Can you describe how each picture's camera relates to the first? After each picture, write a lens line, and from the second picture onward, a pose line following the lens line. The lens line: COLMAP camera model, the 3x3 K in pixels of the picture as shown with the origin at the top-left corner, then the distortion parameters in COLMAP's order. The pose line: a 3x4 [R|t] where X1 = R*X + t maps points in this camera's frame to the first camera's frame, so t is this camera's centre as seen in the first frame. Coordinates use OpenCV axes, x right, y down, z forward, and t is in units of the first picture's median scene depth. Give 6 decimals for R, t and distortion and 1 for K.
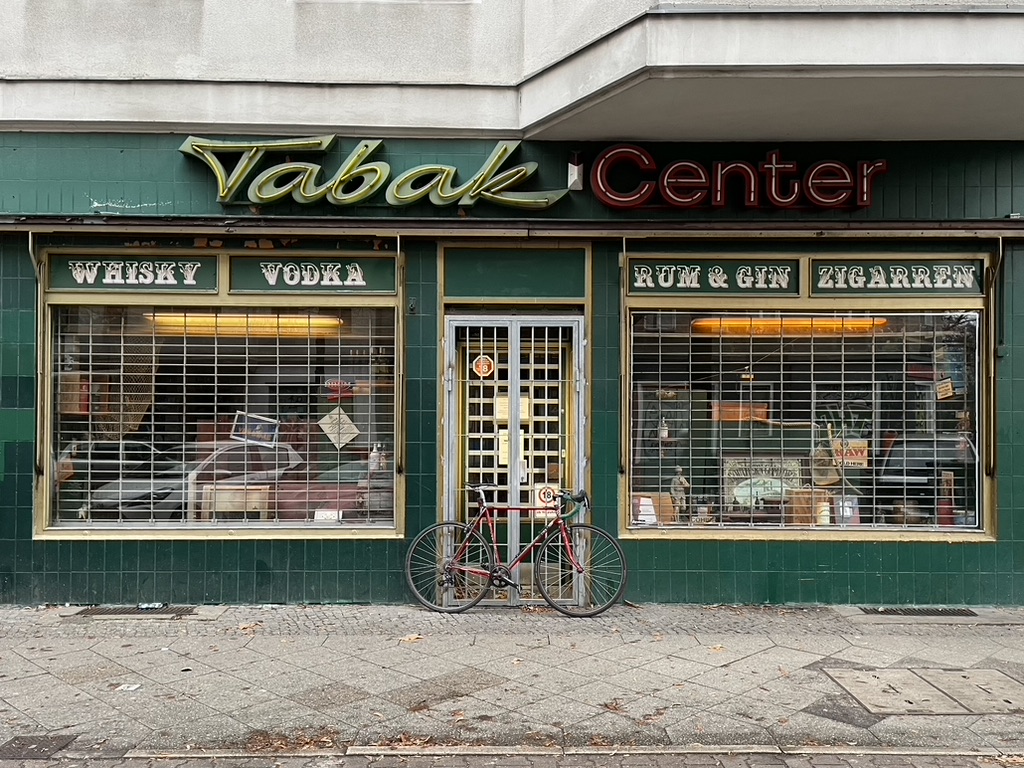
lens RADIAL K [[788.7, 0, 509.8], [0, 788.7, 390.0], [0, 0, 1]] dist [-0.003410, 0.008747]
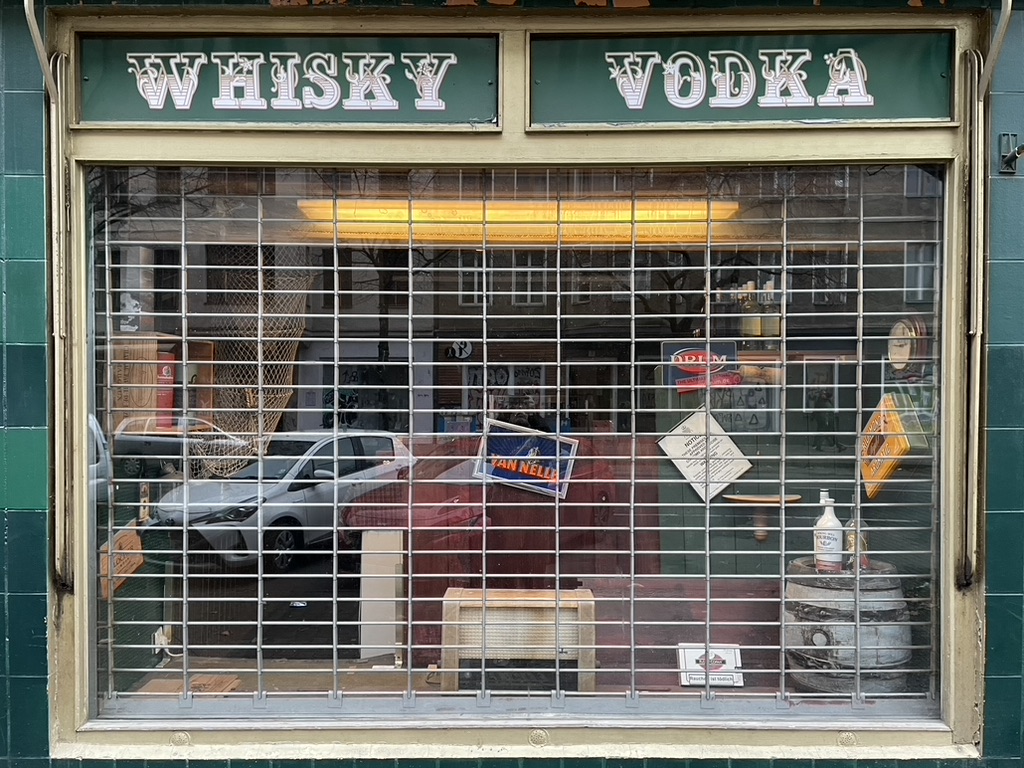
lens RADIAL K [[767.9, 0, 517.2], [0, 767.9, 378.6], [0, 0, 1]] dist [0.029792, -0.027557]
pose [[0.999581, -0.008943, -0.027547, -0.352894], [0.009346, 0.999851, 0.014545, -0.003958], [0.027413, -0.014797, 0.999515, 0.612278]]
